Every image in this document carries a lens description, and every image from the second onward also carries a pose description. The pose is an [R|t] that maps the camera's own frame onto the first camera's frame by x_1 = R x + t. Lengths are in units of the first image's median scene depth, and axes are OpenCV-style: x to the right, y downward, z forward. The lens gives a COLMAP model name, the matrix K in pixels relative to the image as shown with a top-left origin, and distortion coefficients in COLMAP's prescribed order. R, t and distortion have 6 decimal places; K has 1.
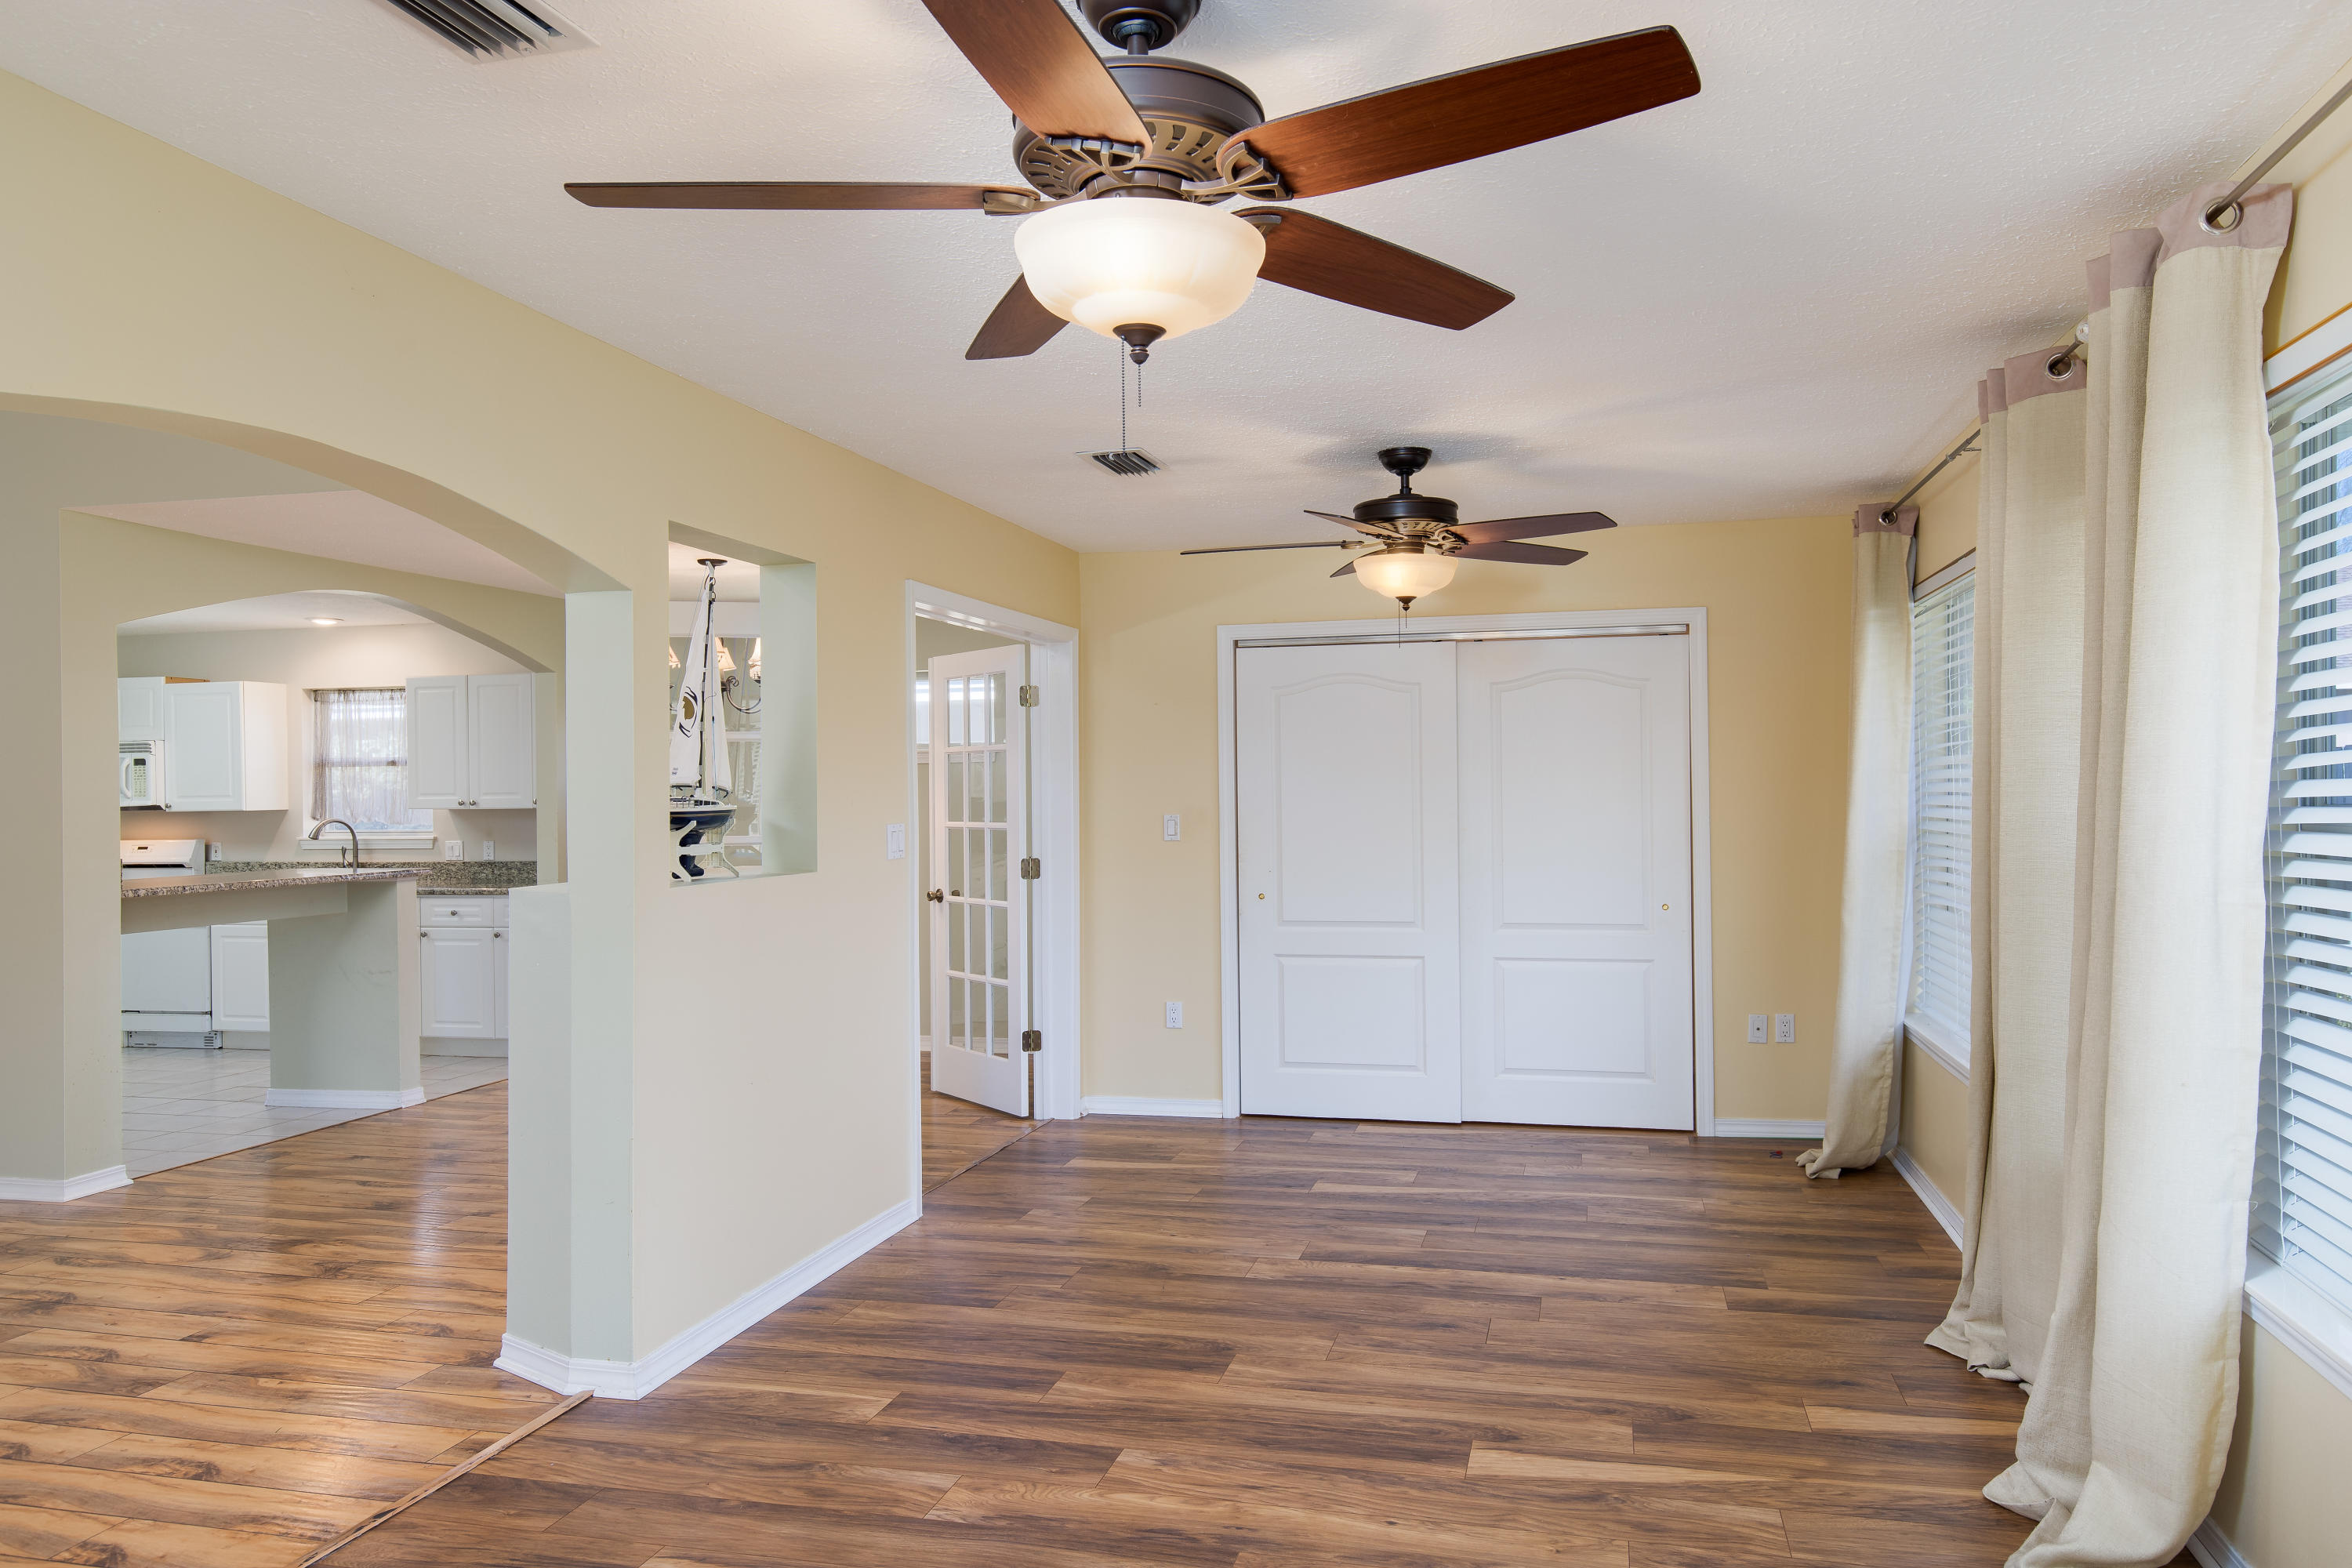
lens RADIAL K [[1489.9, 0, 1205.6], [0, 1489.9, 790.6], [0, 0, 1]] dist [0.021561, -0.010164]
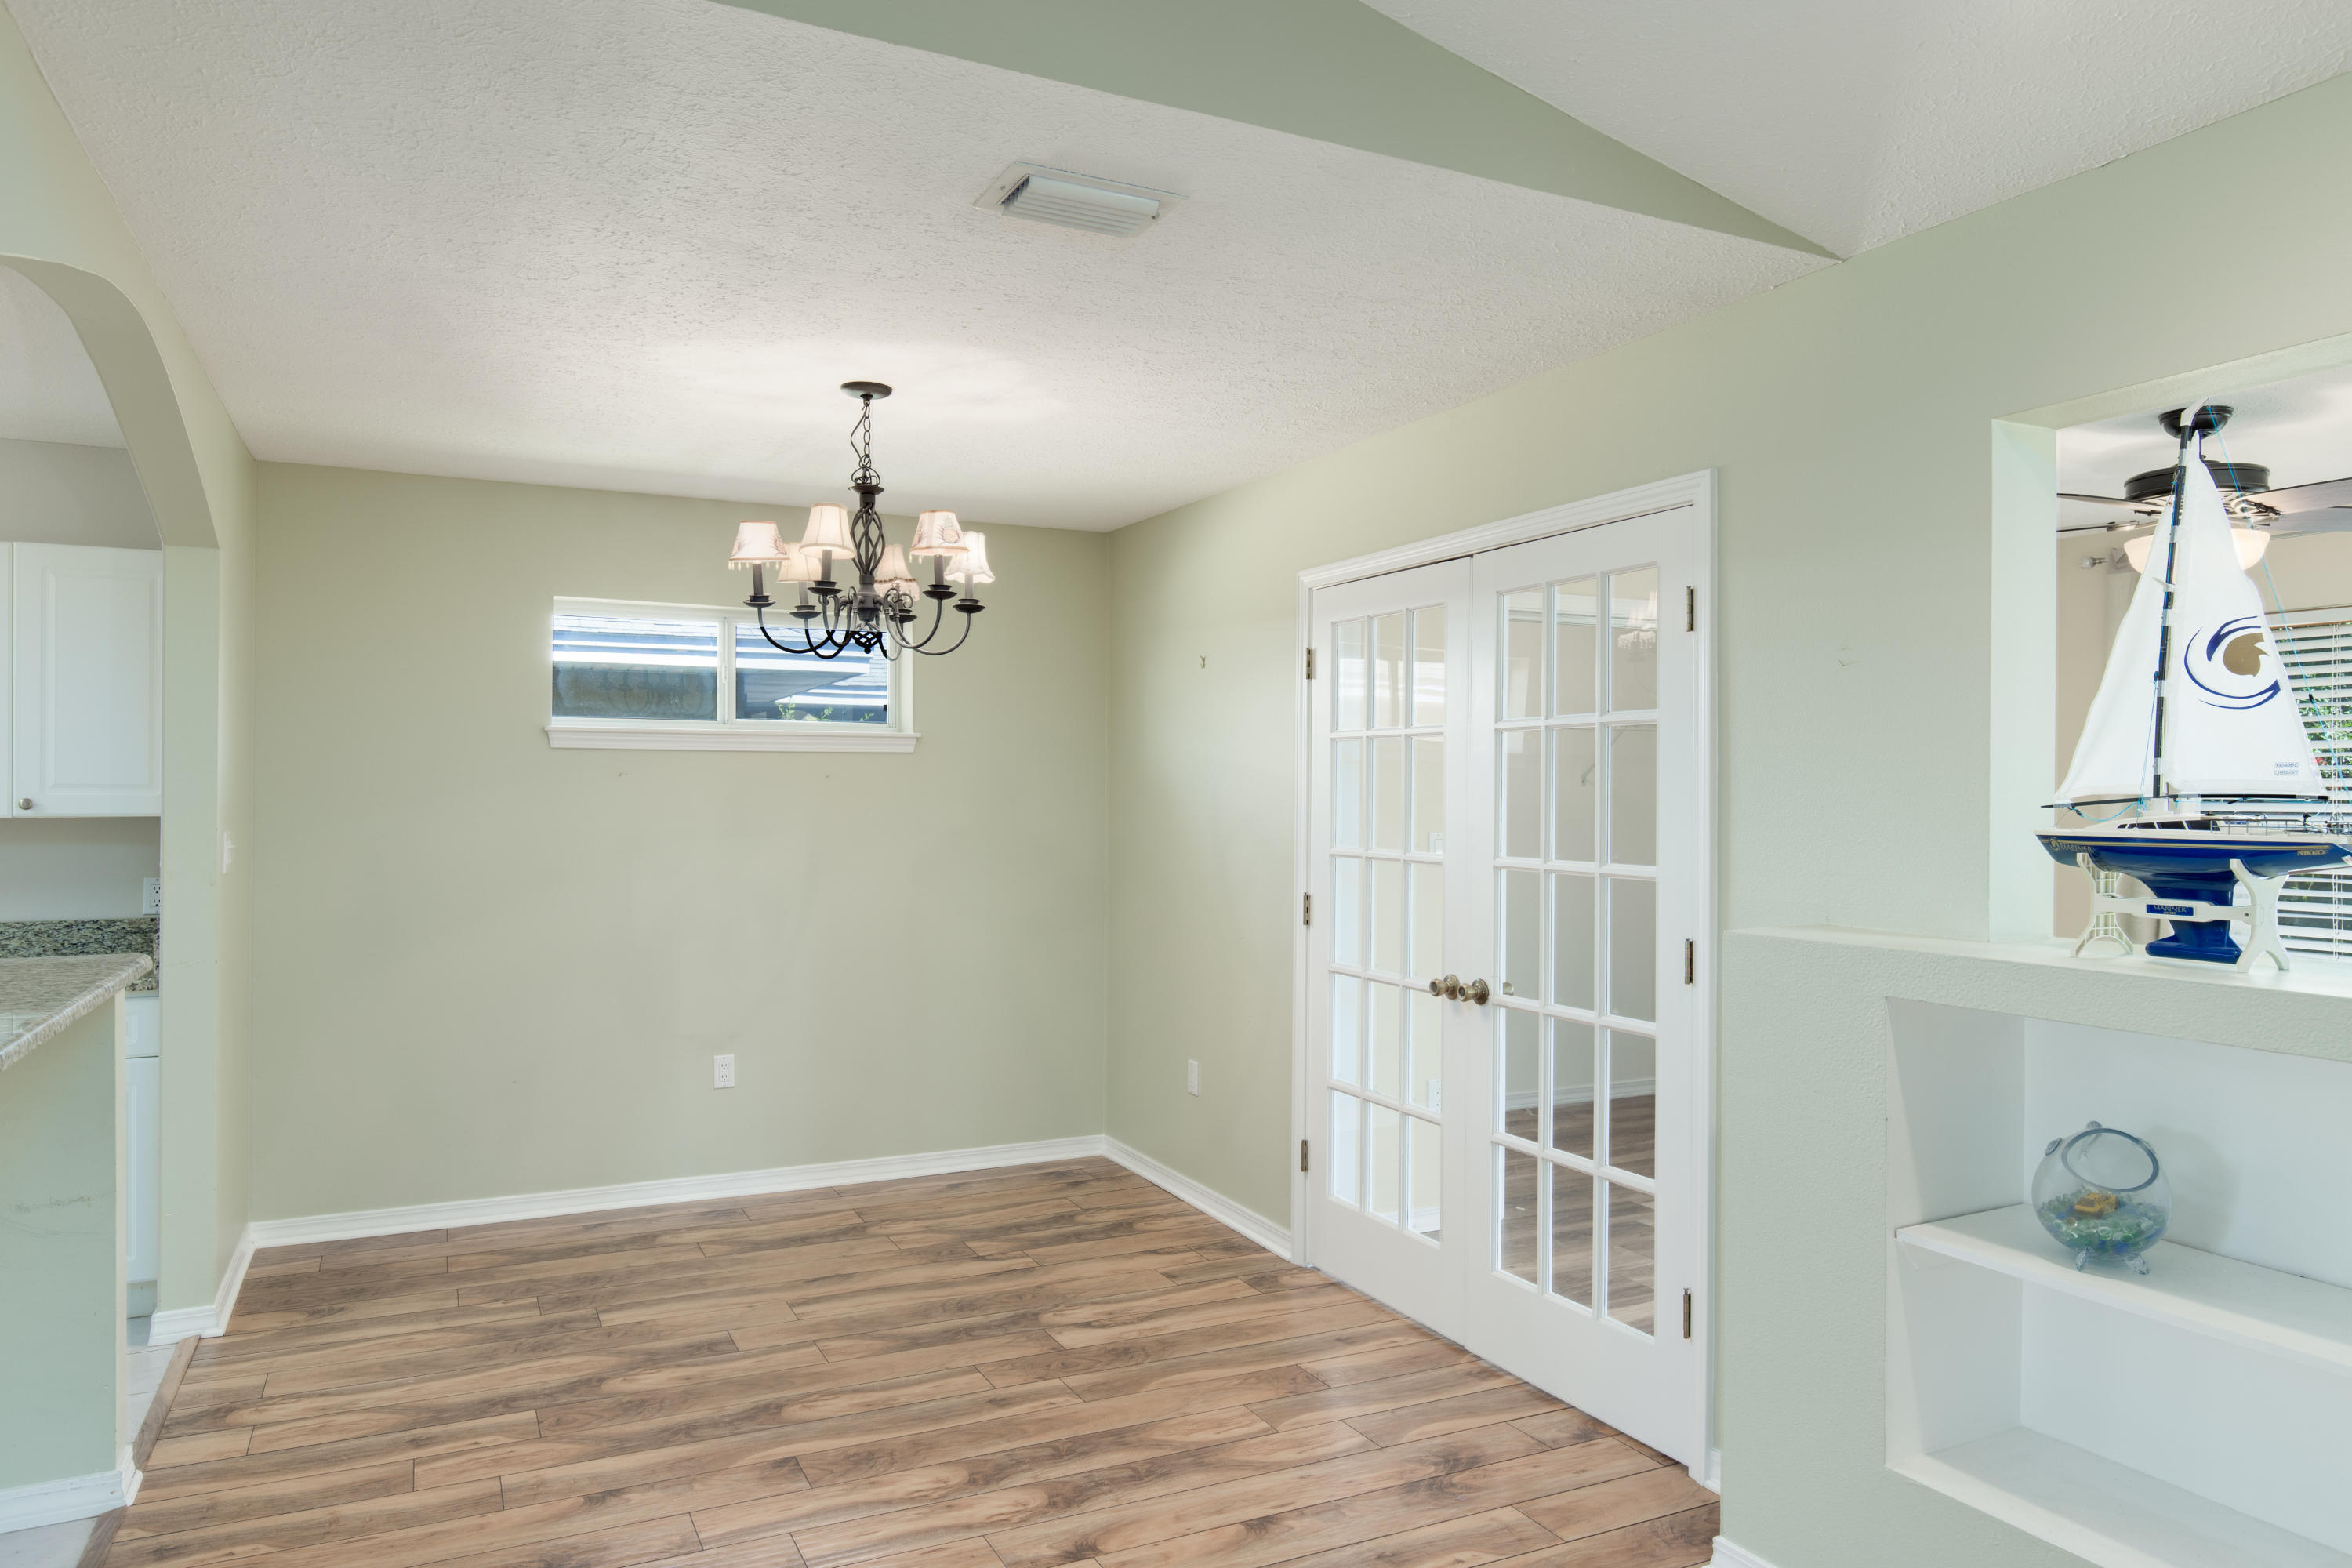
lens RADIAL K [[1489.9, 0, 1152.9], [0, 1489.9, 778.0], [0, 0, 1]] dist [0.021561, -0.010164]
pose [[0.789983, 0.015619, 0.612930, -0.565351], [-0.010079, 0.999871, -0.012489, 0.000765], [-0.613046, 0.003689, 0.790039, 0.458765]]
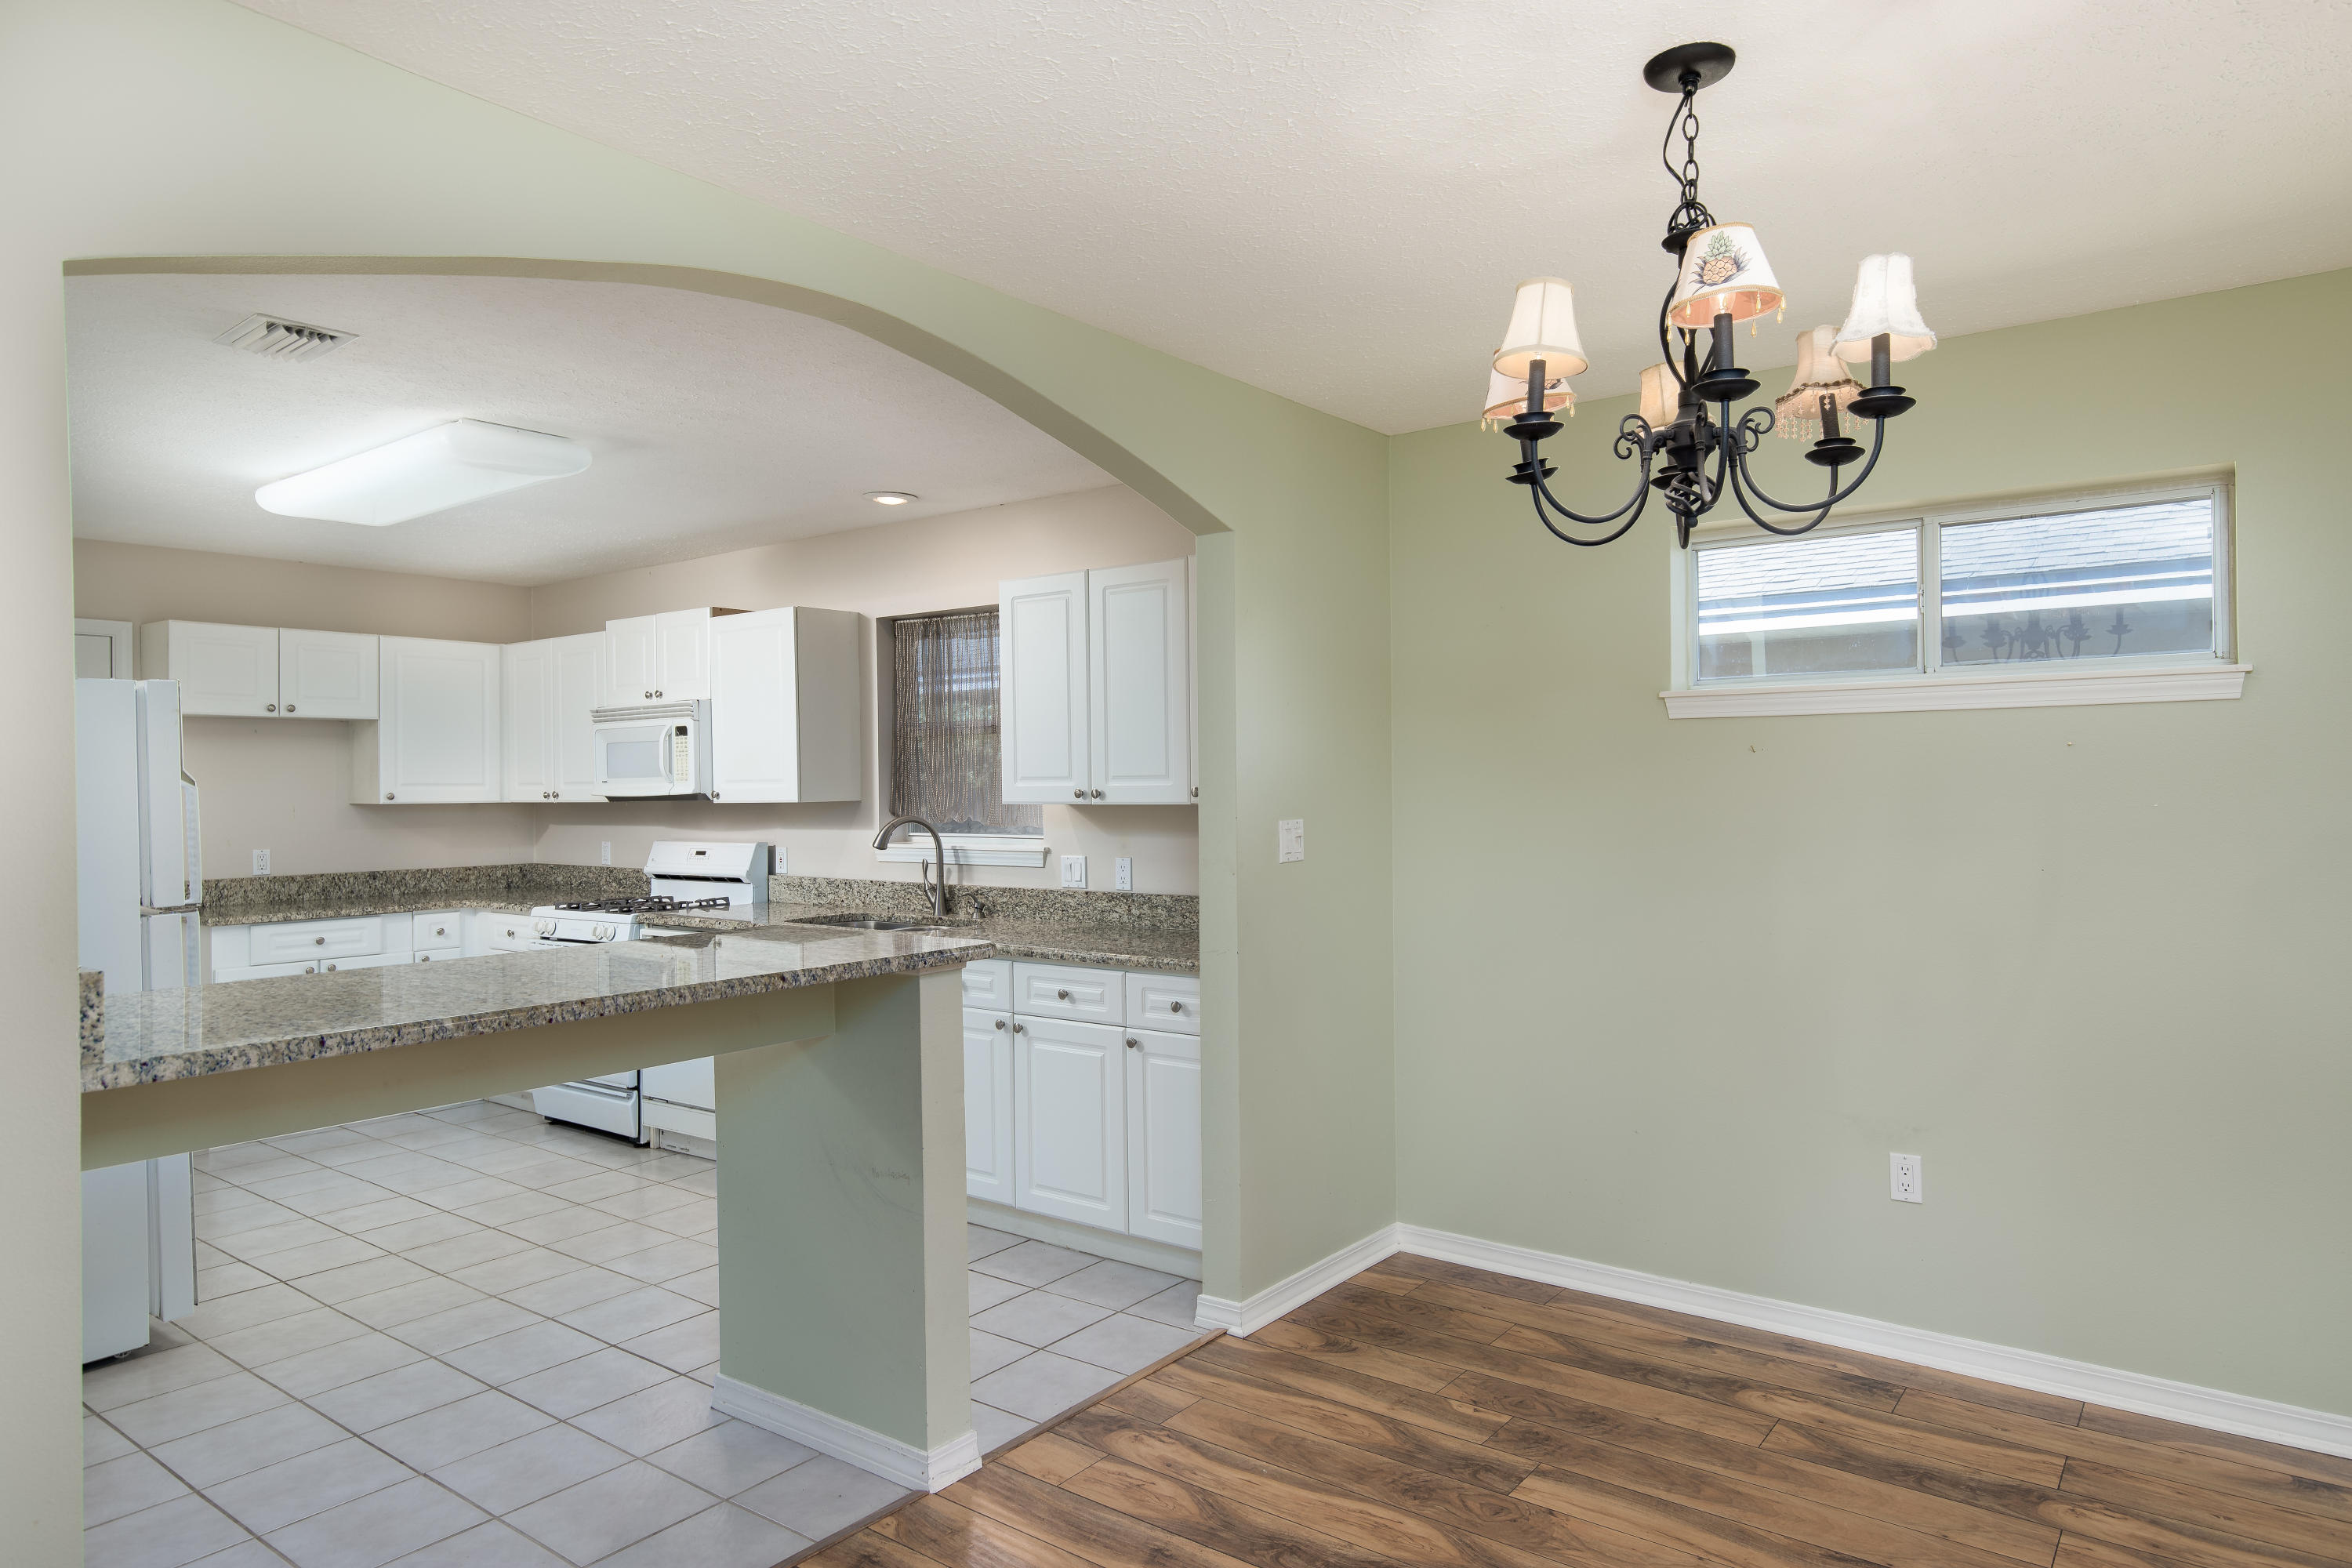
lens RADIAL K [[1445.2, 0, 1201.1], [0, 1445.2, 772.8], [0, 0, 1]] dist [-0.008670, 0.005084]
pose [[0.915387, -0.001591, -0.402572, -0.287219], [0.001691, 0.999999, -0.000107, 0.000626], [0.402572, -0.000582, 0.915388, 0.635453]]
